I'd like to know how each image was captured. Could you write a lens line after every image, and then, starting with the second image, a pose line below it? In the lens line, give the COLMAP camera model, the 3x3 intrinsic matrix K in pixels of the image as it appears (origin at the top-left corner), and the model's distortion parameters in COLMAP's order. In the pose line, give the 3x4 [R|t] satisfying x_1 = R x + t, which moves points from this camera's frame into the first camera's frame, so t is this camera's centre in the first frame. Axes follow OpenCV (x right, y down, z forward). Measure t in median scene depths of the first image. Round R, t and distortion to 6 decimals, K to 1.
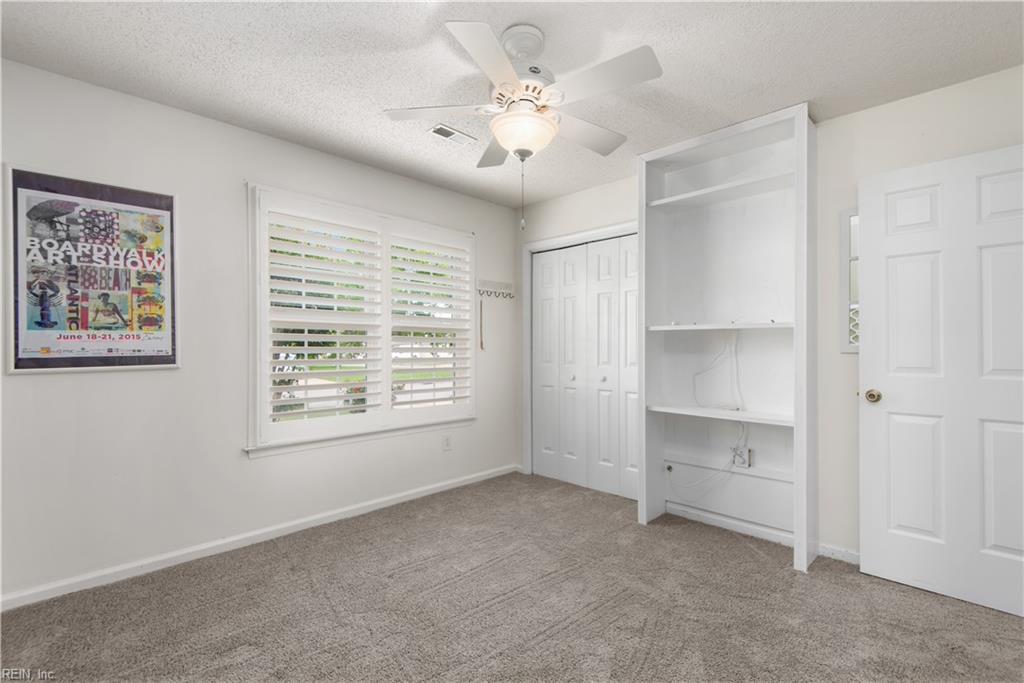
lens RADIAL K [[477.4, 0, 509.7], [0, 477.4, 348.0], [0, 0, 1]] dist [0.014310, -0.000143]
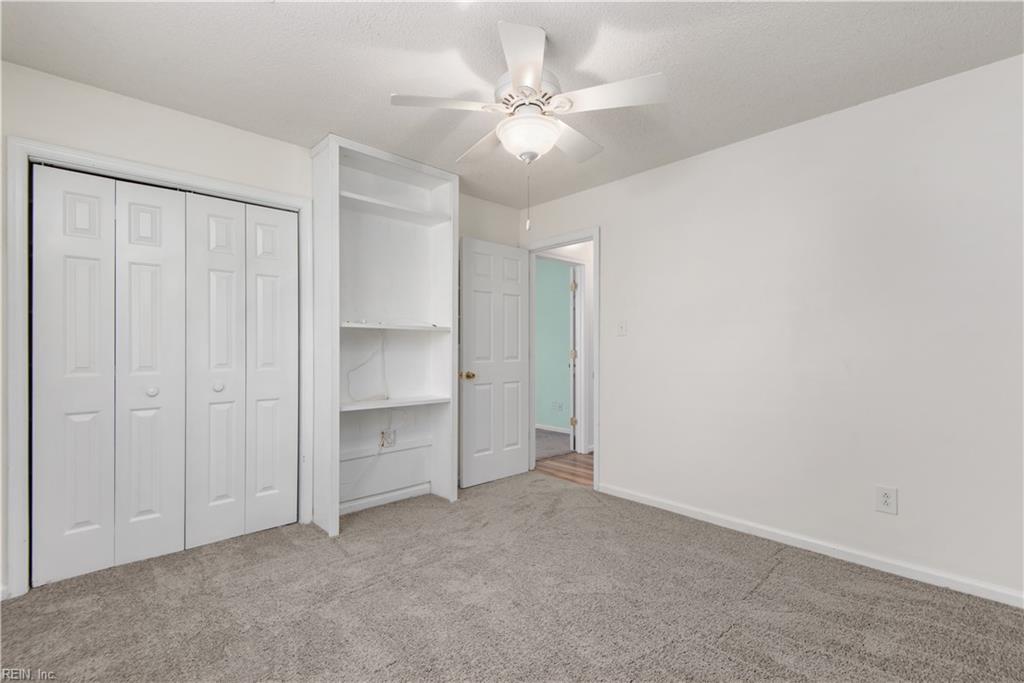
lens RADIAL K [[477.4, 0, 509.7], [0, 477.4, 348.0], [0, 0, 1]] dist [0.014310, -0.000143]
pose [[0.007663, -0.001201, 0.999970, -0.678891], [0.000610, 0.999999, 0.001196, 0.004459], [-0.999970, 0.000601, 0.007664, 0.690254]]
